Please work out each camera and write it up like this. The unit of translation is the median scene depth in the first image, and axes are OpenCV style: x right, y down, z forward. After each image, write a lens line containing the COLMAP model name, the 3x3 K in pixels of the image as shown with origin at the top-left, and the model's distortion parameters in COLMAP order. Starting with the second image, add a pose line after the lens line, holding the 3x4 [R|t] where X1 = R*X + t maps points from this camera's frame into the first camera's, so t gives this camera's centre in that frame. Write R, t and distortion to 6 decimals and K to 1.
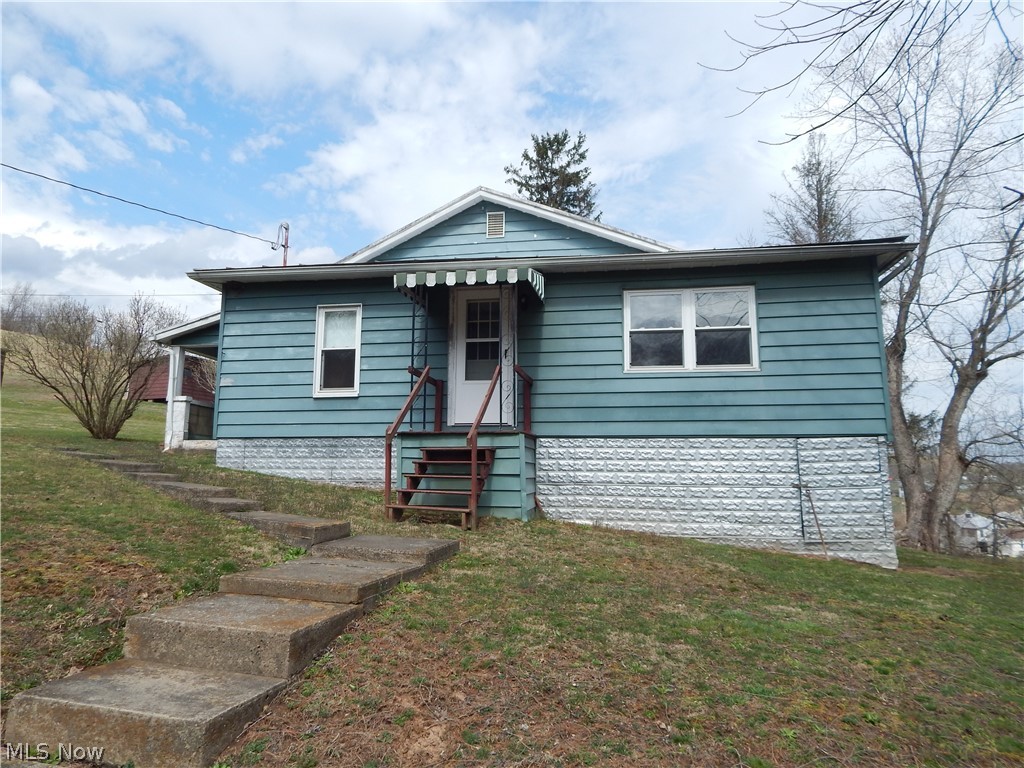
lens RADIAL K [[668.7, 0, 512.0], [0, 668.7, 384.0], [0, 0, 1]] dist [0.004901, -0.000368]
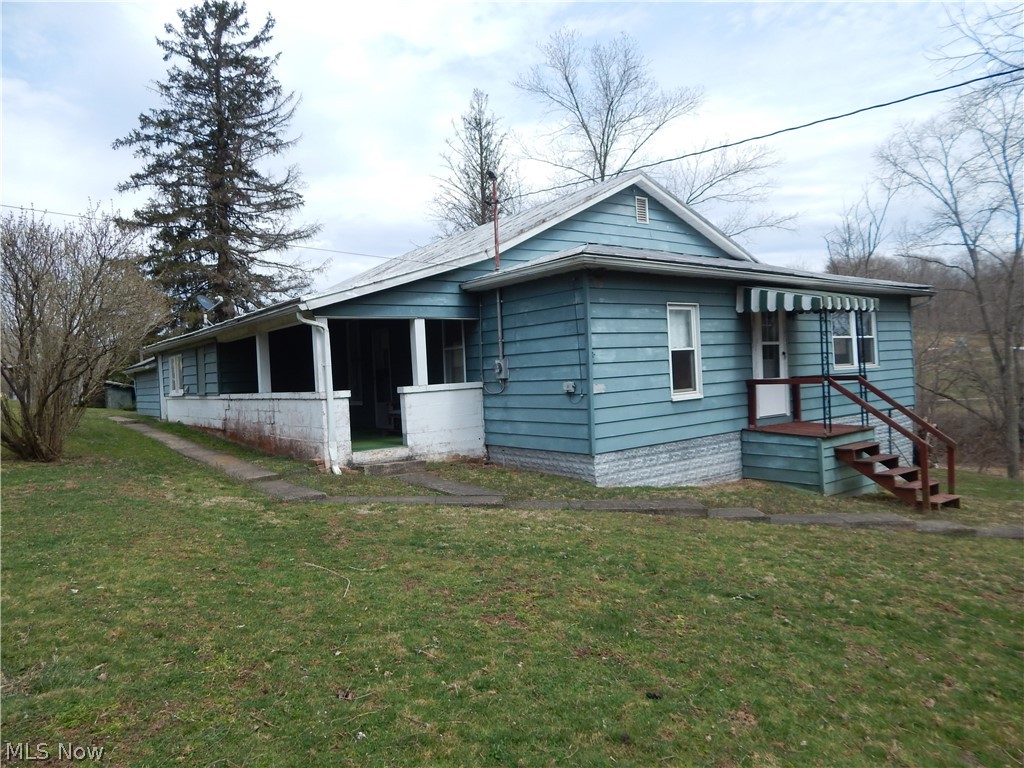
lens RADIAL K [[668.7, 0, 512.0], [0, 668.7, 384.0], [0, 0, 1]] dist [0.004901, -0.000368]
pose [[0.680290, -0.053644, 0.730977, -1.148033], [-0.053554, 0.991014, 0.122568, -0.109083], [-0.730984, -0.122529, 0.671304, 0.520032]]
